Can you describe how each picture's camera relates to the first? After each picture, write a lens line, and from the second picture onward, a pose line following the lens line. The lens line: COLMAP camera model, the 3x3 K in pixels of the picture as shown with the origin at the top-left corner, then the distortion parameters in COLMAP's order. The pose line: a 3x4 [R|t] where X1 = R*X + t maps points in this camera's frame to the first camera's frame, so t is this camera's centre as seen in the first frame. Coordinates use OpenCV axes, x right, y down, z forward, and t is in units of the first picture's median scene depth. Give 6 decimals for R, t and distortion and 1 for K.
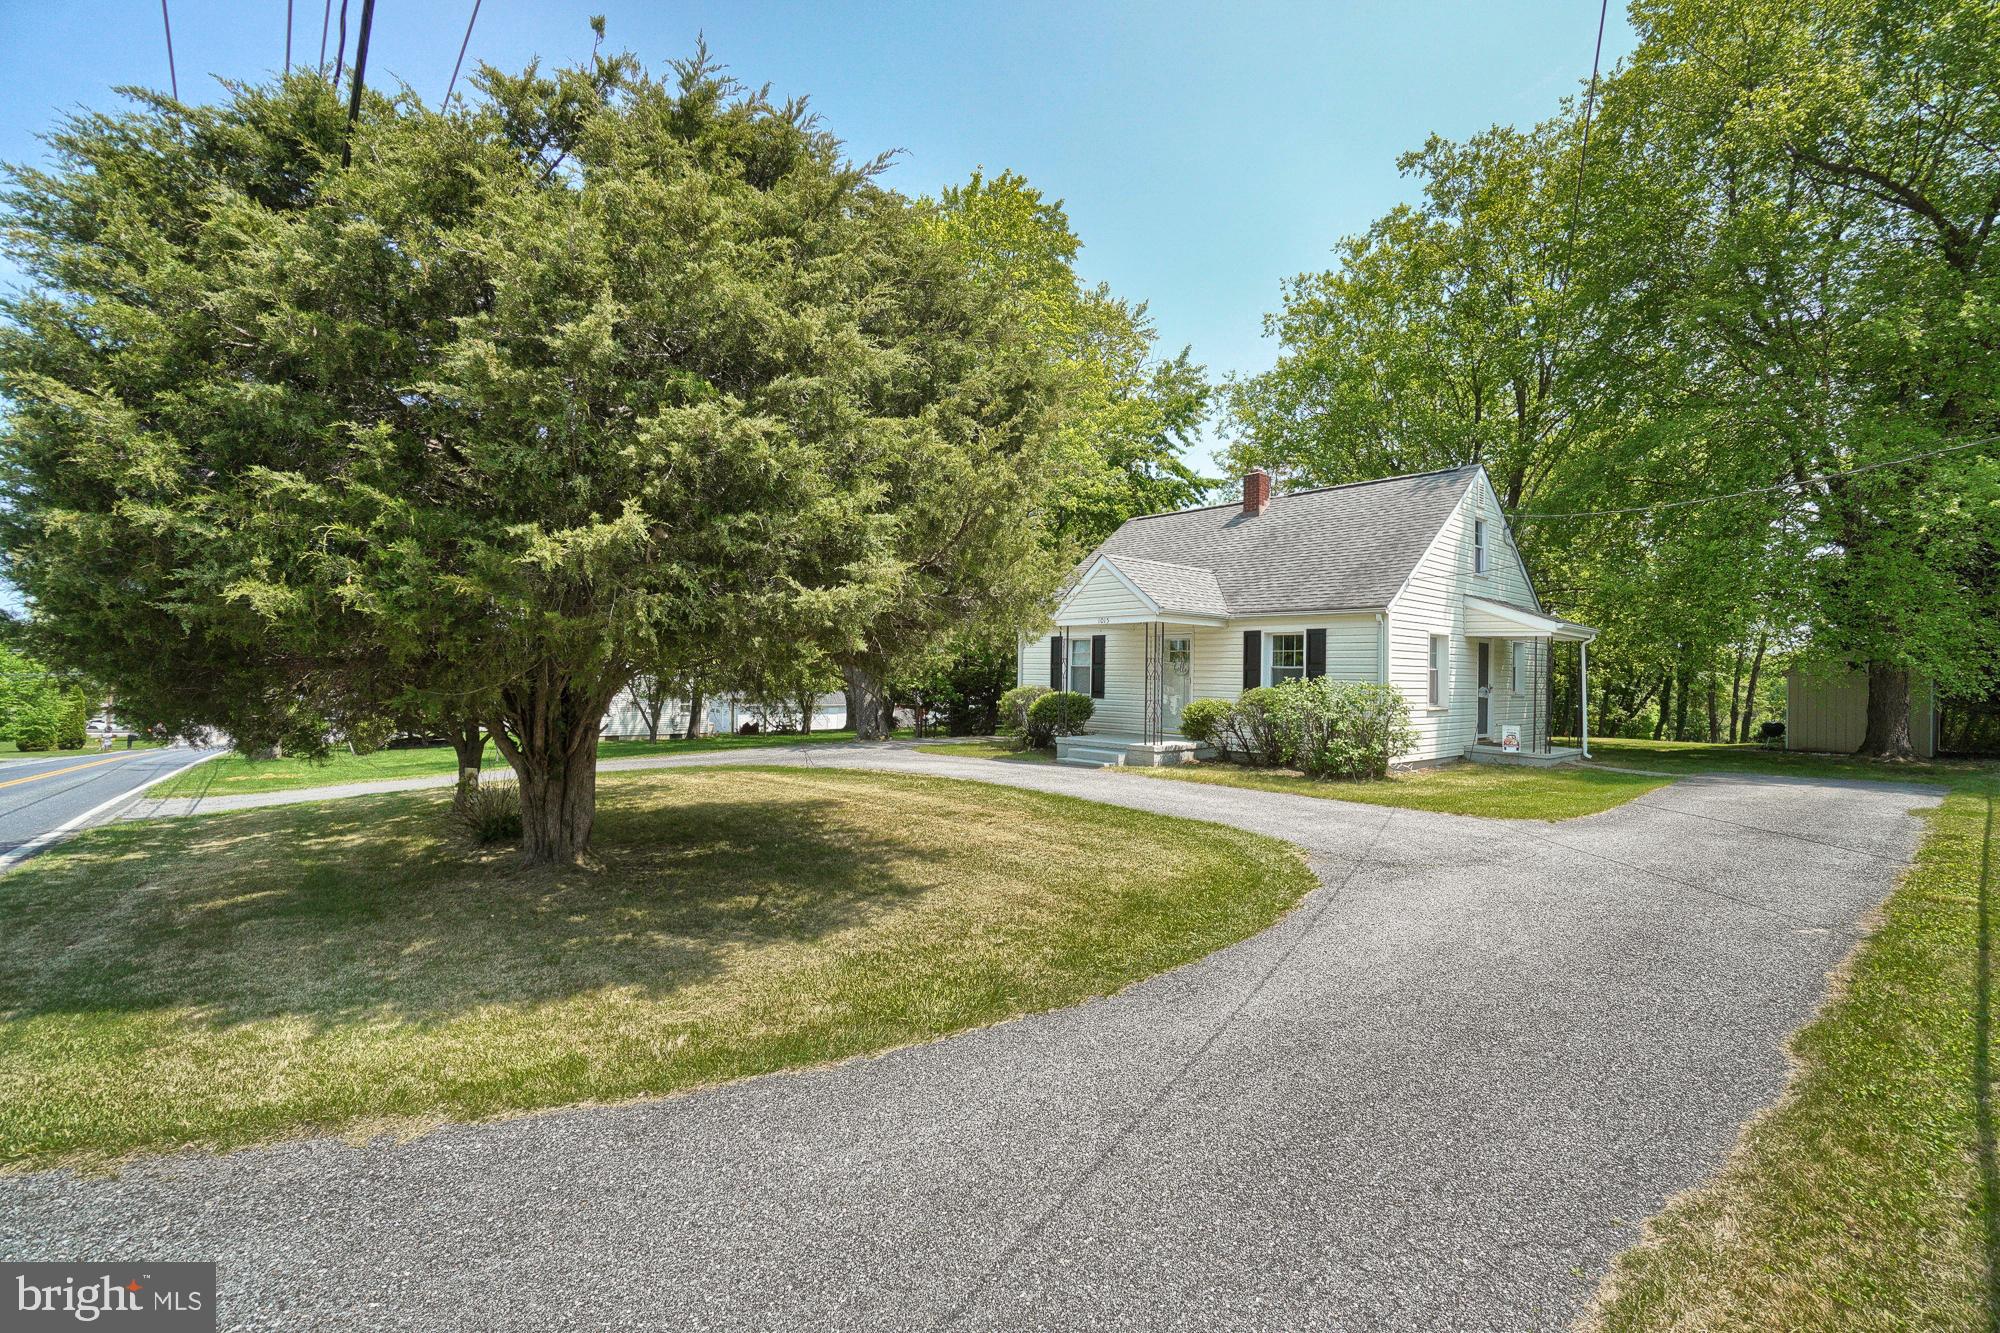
lens RADIAL K [[883.5, 0, 991.6], [0, 883.5, 650.9], [0, 0, 1]] dist [-0.063170, 0.022876]
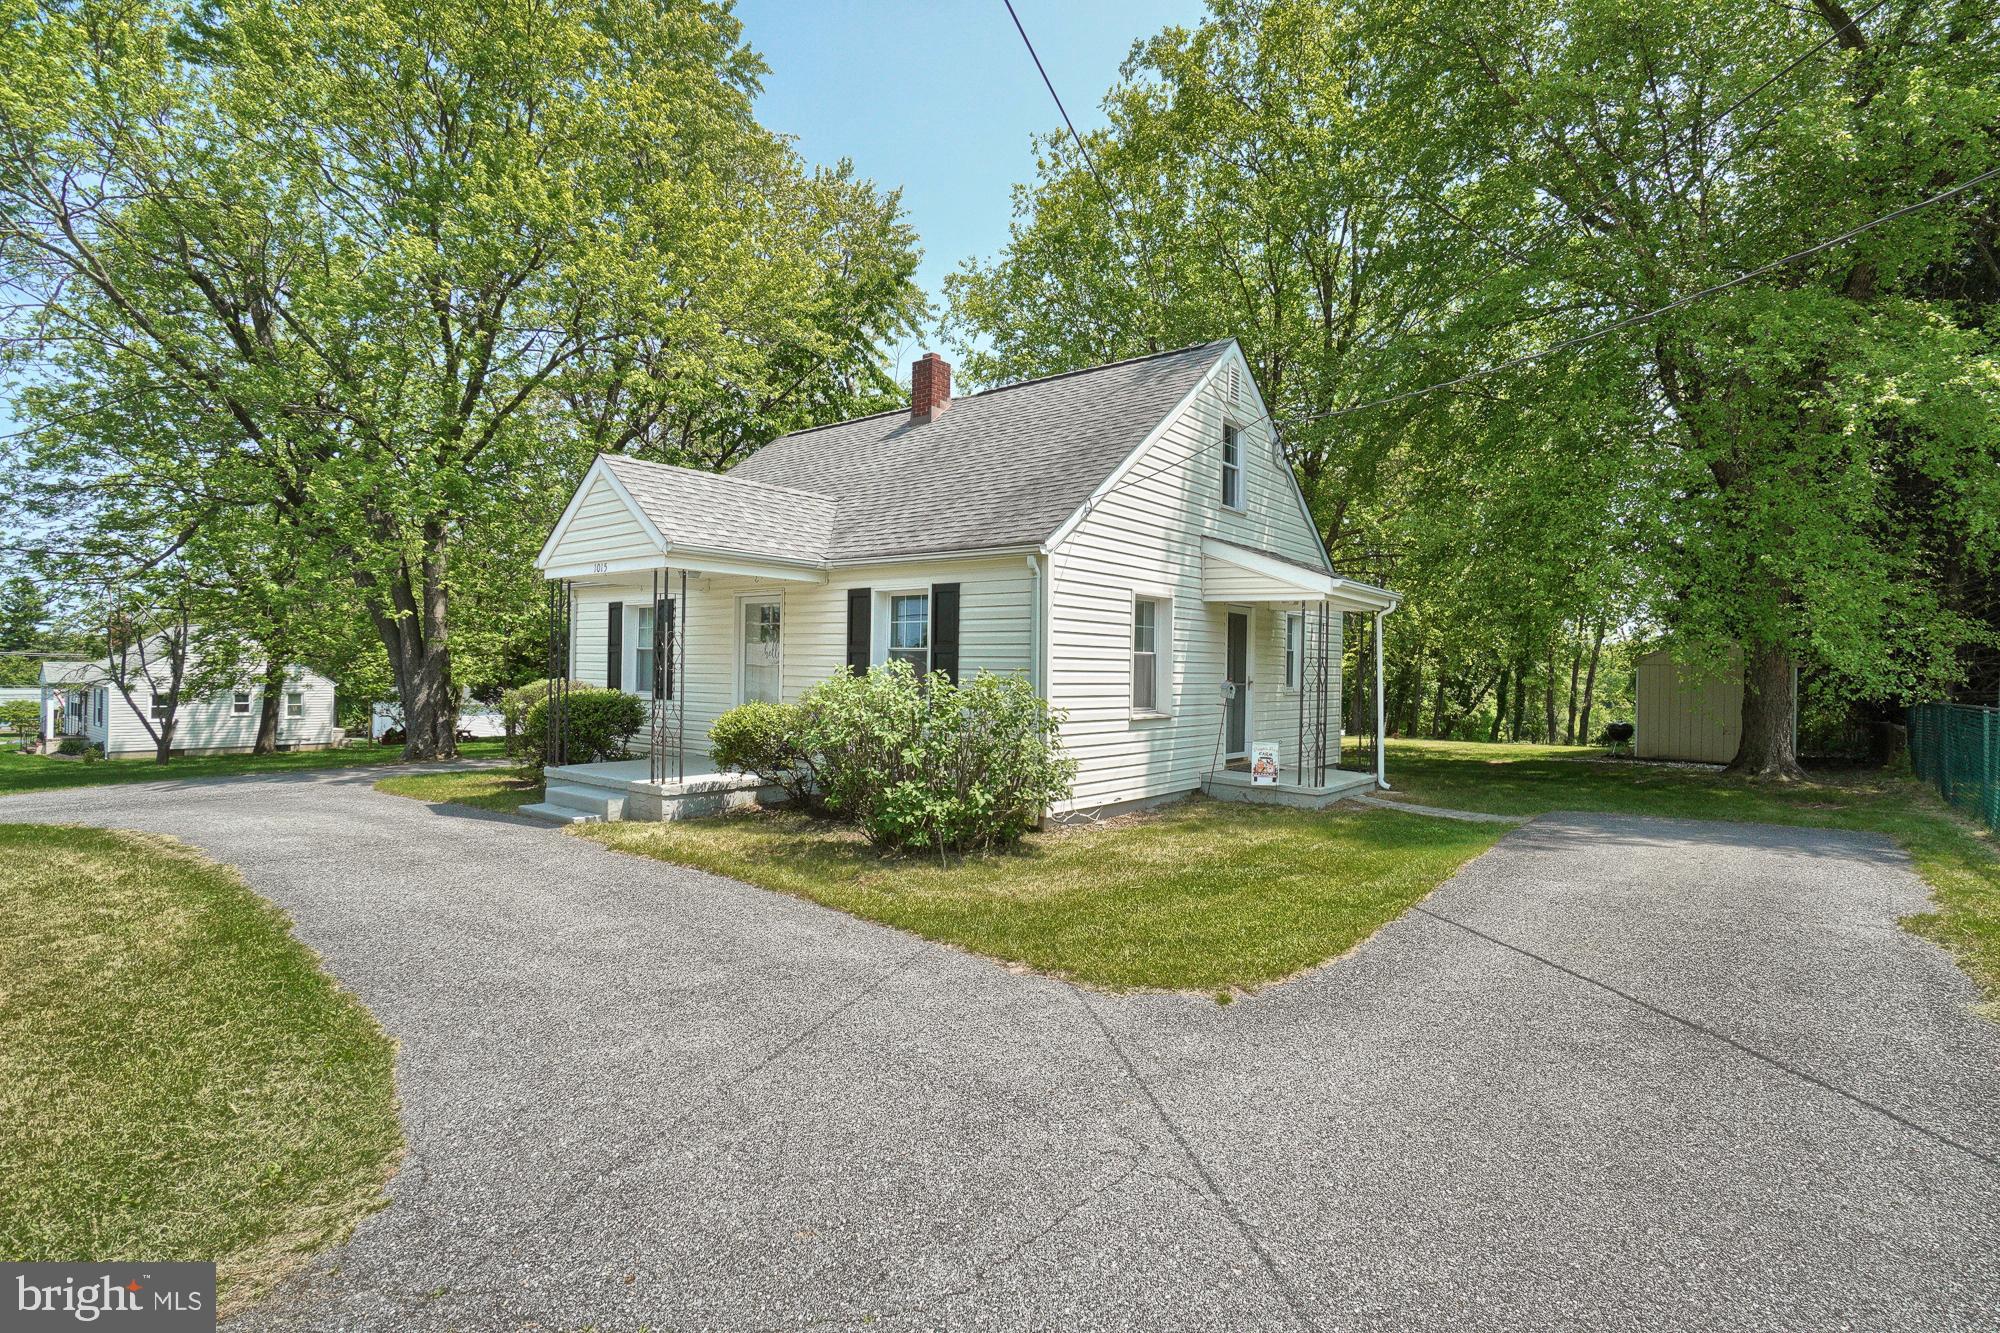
lens RADIAL K [[971.4, 0, 1001.2], [0, 971.4, 635.2], [0, 0, 1]] dist [-0.031062, 0.000330]
pose [[0.983258, 0.004701, 0.182159, 0.249869], [-0.003746, 0.999977, -0.005585, 0.011646], [-0.182181, 0.004809, 0.983253, 0.302358]]
